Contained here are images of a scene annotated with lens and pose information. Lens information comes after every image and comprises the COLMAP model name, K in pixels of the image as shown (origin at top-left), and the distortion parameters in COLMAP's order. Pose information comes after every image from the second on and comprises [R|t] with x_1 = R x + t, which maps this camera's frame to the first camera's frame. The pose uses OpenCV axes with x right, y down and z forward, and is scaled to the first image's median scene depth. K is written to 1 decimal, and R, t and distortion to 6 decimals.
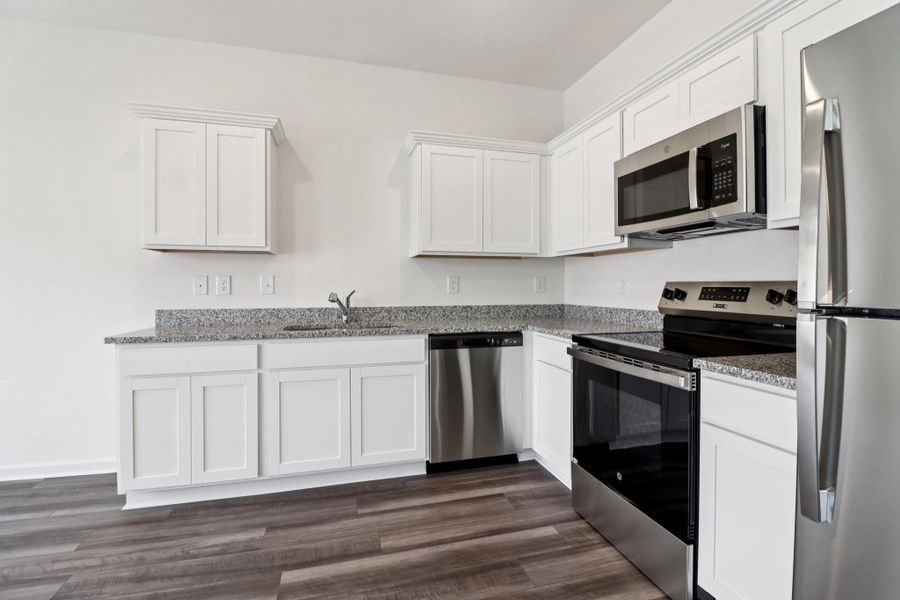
lens RADIAL K [[419.3, 0, 453.7], [0, 419.3, 287.2], [0, 0, 1]] dist [0.001028, -0.012132]
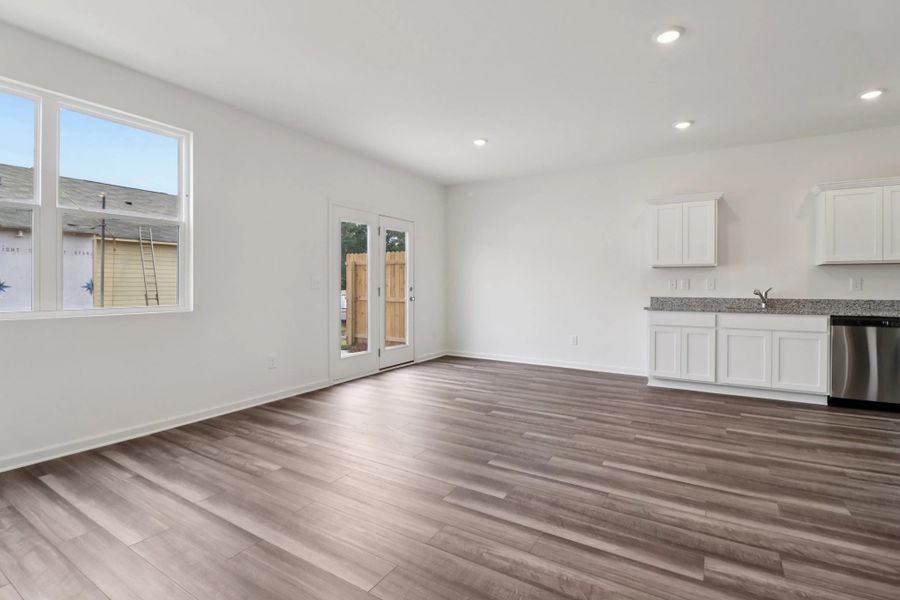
lens RADIAL K [[424.6, 0, 449.5], [0, 424.6, 285.9], [0, 0, 1]] dist [-0.000529, -0.013298]
pose [[0.677430, 0.002662, -0.735582, 0.135610], [-0.003385, 0.999994, 0.000501, 0.004428], [0.735579, 0.002151, 0.677435, -1.148425]]
